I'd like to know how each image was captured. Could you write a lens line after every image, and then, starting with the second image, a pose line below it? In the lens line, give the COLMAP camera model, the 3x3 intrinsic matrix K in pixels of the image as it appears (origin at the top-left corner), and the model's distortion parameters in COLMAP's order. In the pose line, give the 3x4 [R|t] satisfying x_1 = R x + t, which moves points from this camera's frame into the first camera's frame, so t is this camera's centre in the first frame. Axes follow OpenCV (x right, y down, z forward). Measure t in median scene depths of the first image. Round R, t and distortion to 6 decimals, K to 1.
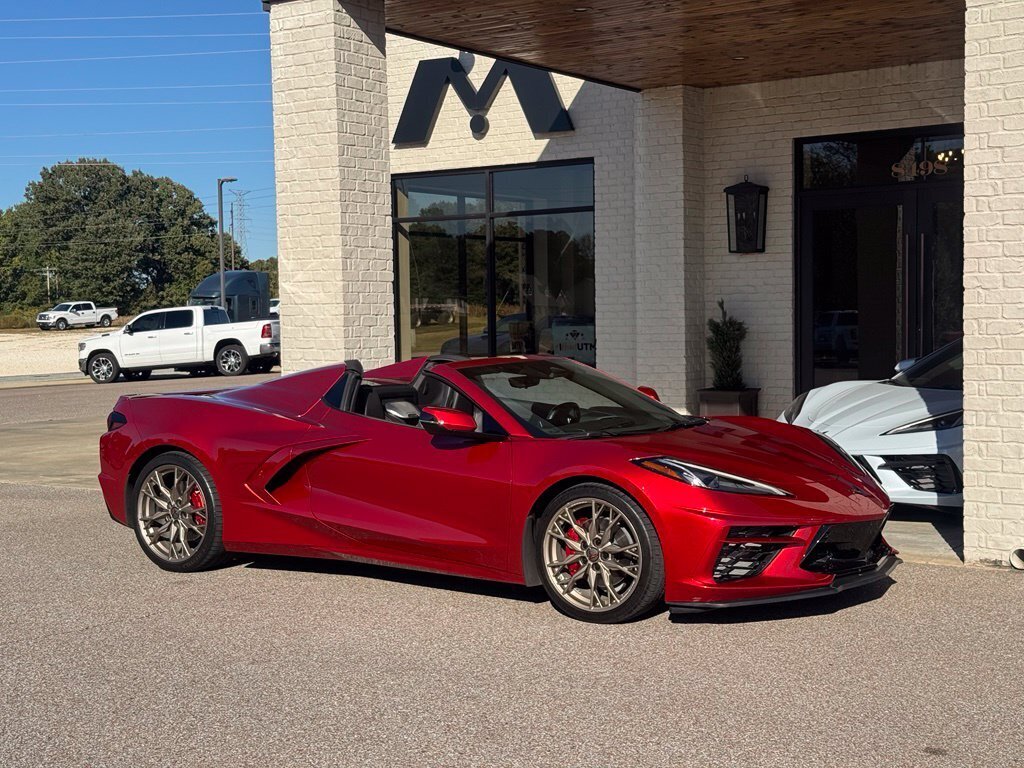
lens RADIAL K [[1428.3, 0, 512.6], [0, 1428.3, 390.1], [0, 0, 1]] dist [0.133978, 0.000000]
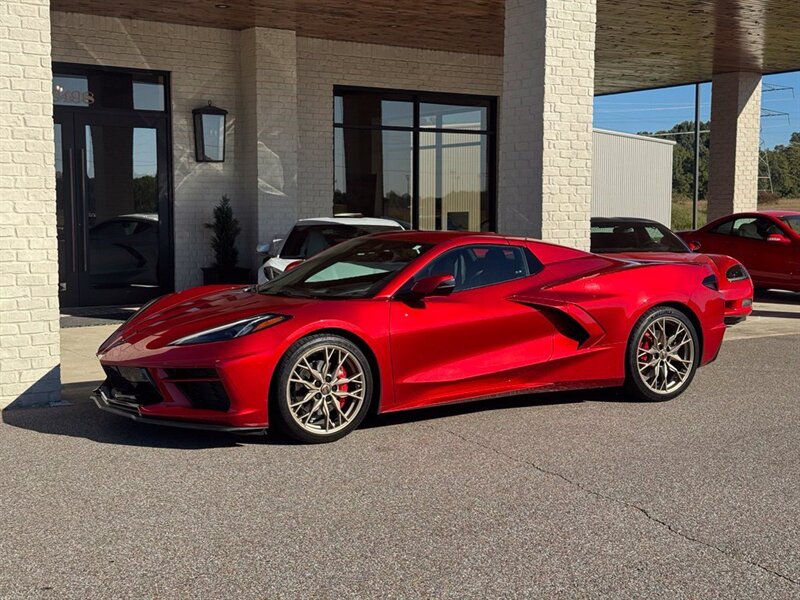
lens RADIAL K [[1115.9, 0, 396.9], [0, 1115.9, 299.5], [0, 0, 1]] dist [0.133978, 0.000000]
pose [[0.373582, -0.059238, 0.925704, -0.703405], [0.047164, 0.997881, 0.044823, -0.009524], [-0.926397, 0.026915, 0.375585, 0.485648]]
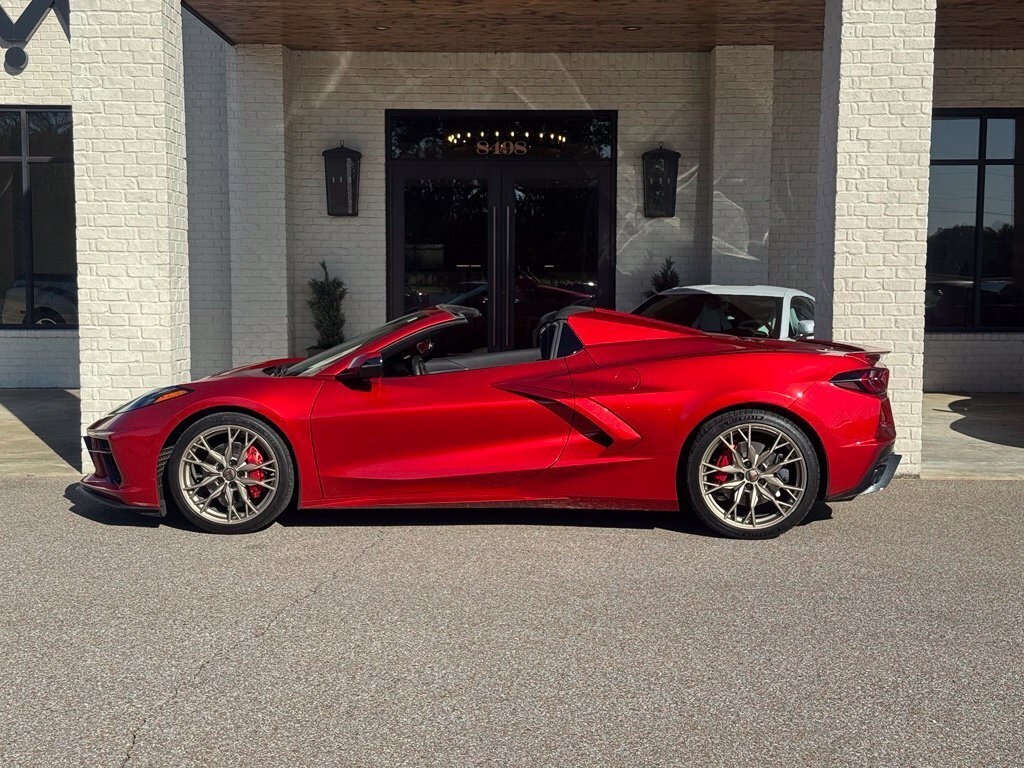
lens RADIAL K [[1428.3, 0, 512.8], [0, 1428.3, 390.0], [0, 0, 1]] dist [0.133978, 0.000000]
pose [[0.830401, -0.026458, 0.556538, -0.433645], [0.015151, 0.999575, 0.024913, 0.008191], [-0.556960, -0.012256, 0.830449, 0.099054]]
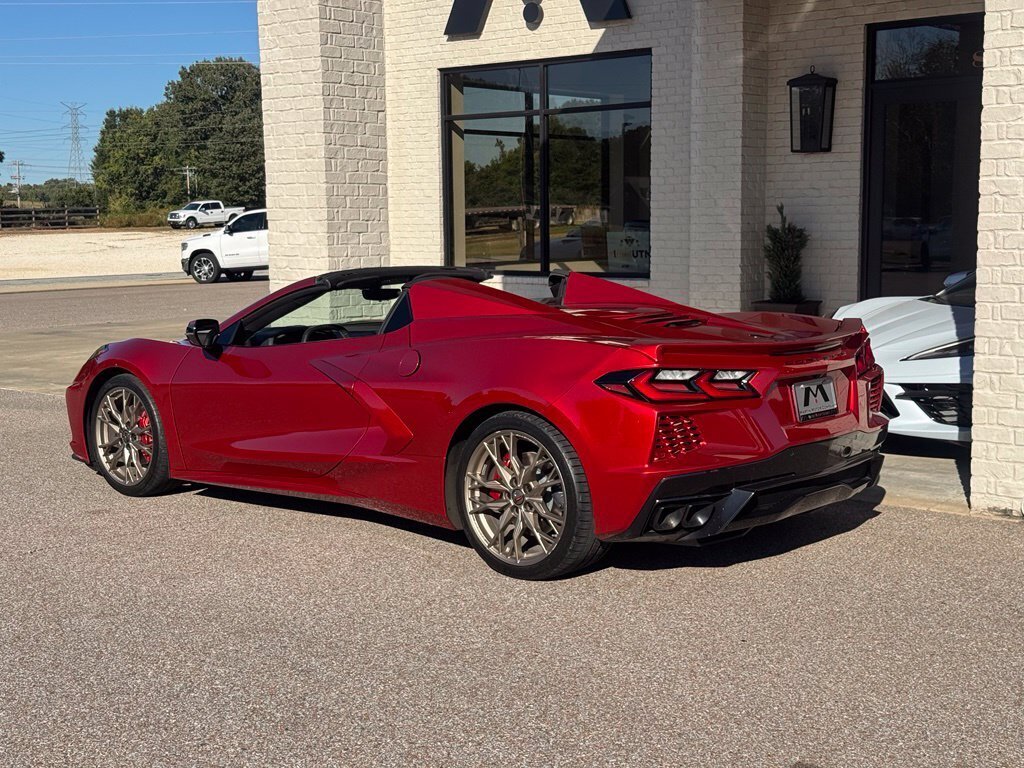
lens RADIAL K [[1428.3, 0, 509.1], [0, 1428.3, 381.6], [0, 0, 1]] dist [0.133978, 0.000000]
pose [[0.995274, 0.016906, -0.095626, 0.085568], [-0.010857, 0.997927, 0.063428, -0.008129], [0.096500, -0.062090, 0.993394, 0.080007]]
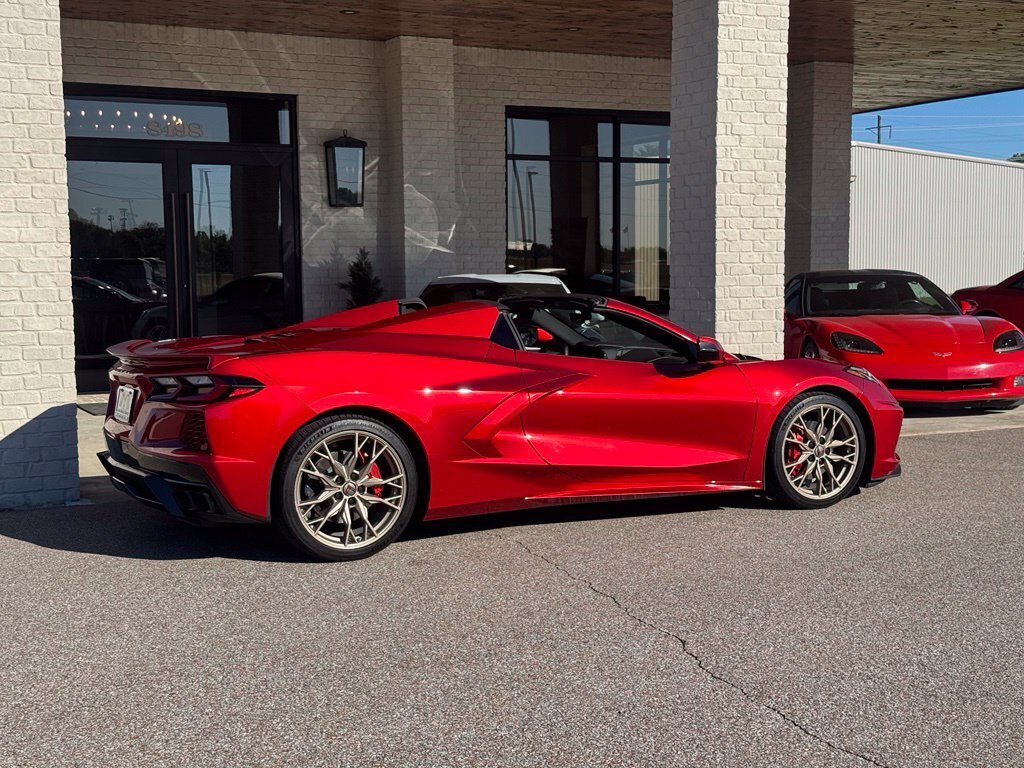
lens RADIAL K [[1428.3, 0, 509.3], [0, 1428.3, 388.5], [0, 0, 1]] dist [0.133978, 0.000000]
pose [[0.487190, -0.065590, 0.870829, -0.668471], [0.053797, 0.997536, 0.045036, -0.003255], [-0.871637, 0.024906, 0.489518, 0.384106]]
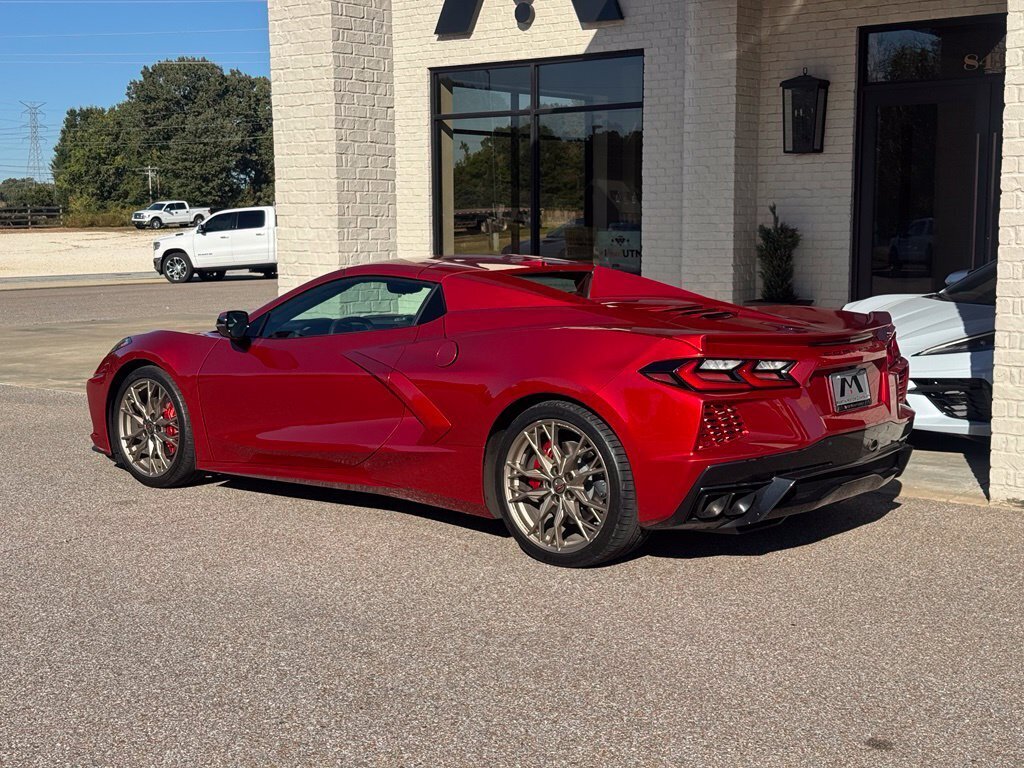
lens RADIAL K [[1428.3, 0, 507.5], [0, 1428.3, 381.1], [0, 0, 1]] dist [0.133978, 0.000000]
pose [[0.997345, 0.019575, -0.070134, 0.056694], [-0.015321, 0.998039, 0.060686, -0.003288], [0.071185, -0.059450, 0.995690, 0.070795]]
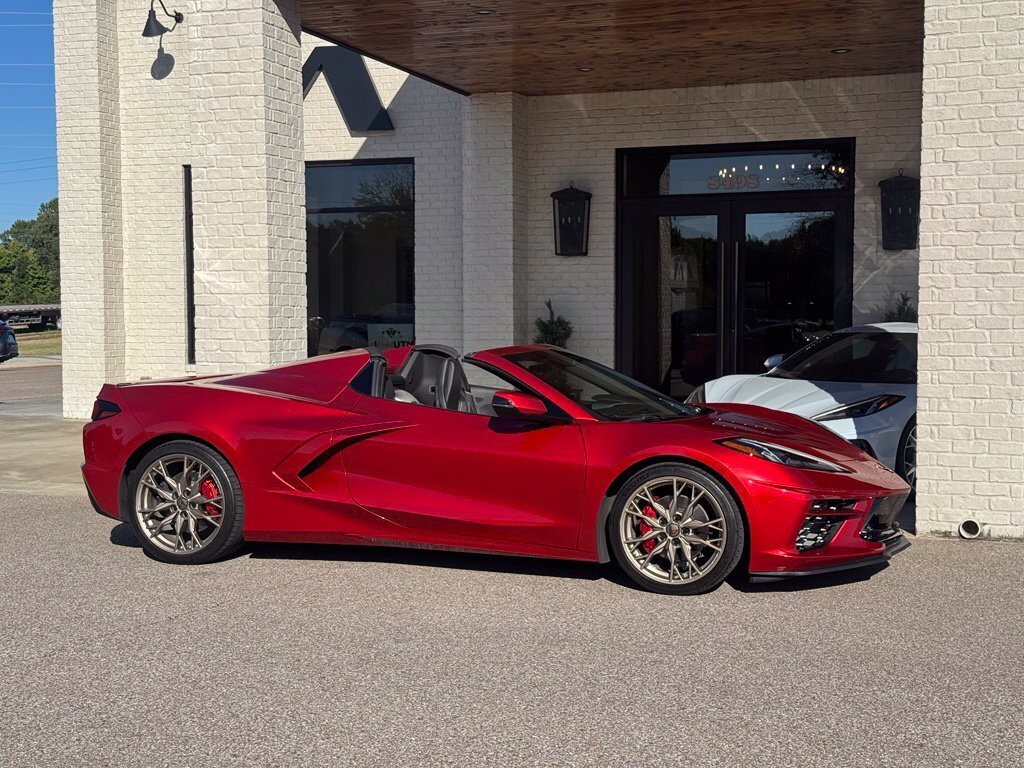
lens RADIAL K [[1428.3, 0, 508.6], [0, 1428.3, 389.8], [0, 0, 1]] dist [0.133978, 0.000000]
pose [[0.968089, 0.001038, 0.250606, -0.196502], [0.000173, 0.999988, -0.004813, 0.009840], [-0.250608, 0.004702, 0.968077, 0.004398]]
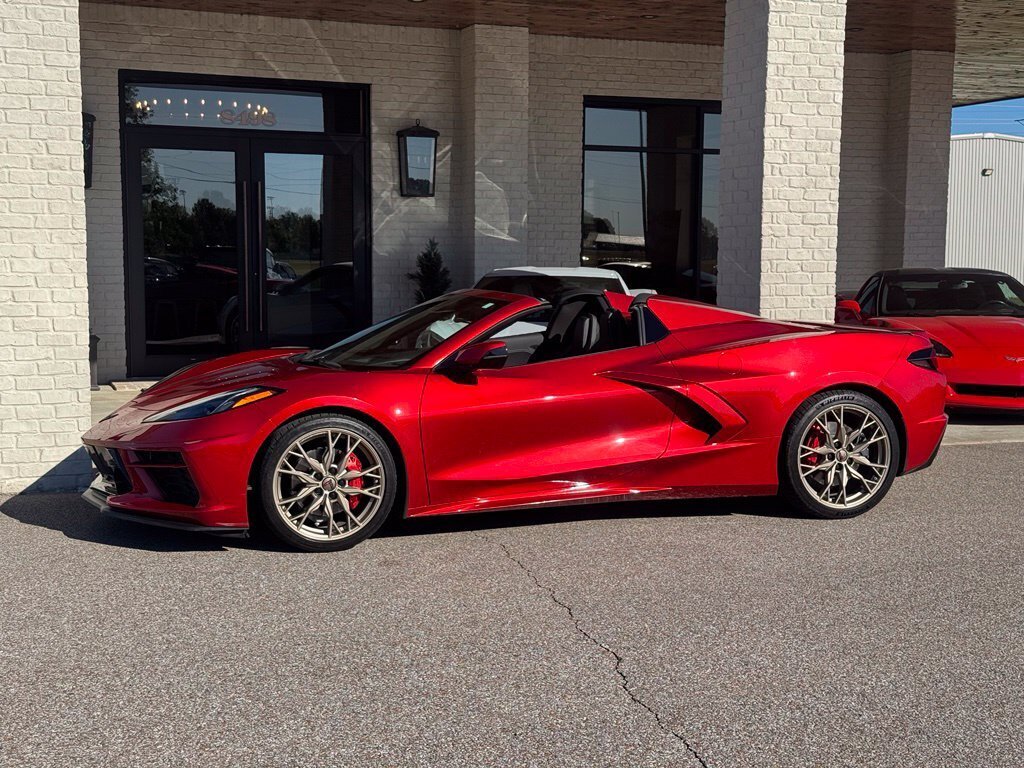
lens RADIAL K [[1428.3, 0, 509.6], [0, 1428.3, 387.2], [0, 0, 1]] dist [0.133978, 0.000000]
pose [[0.567713, -0.057533, 0.821214, -0.616729], [0.034037, 0.998342, 0.046412, -0.002721], [-0.822523, 0.001602, 0.568730, 0.339616]]
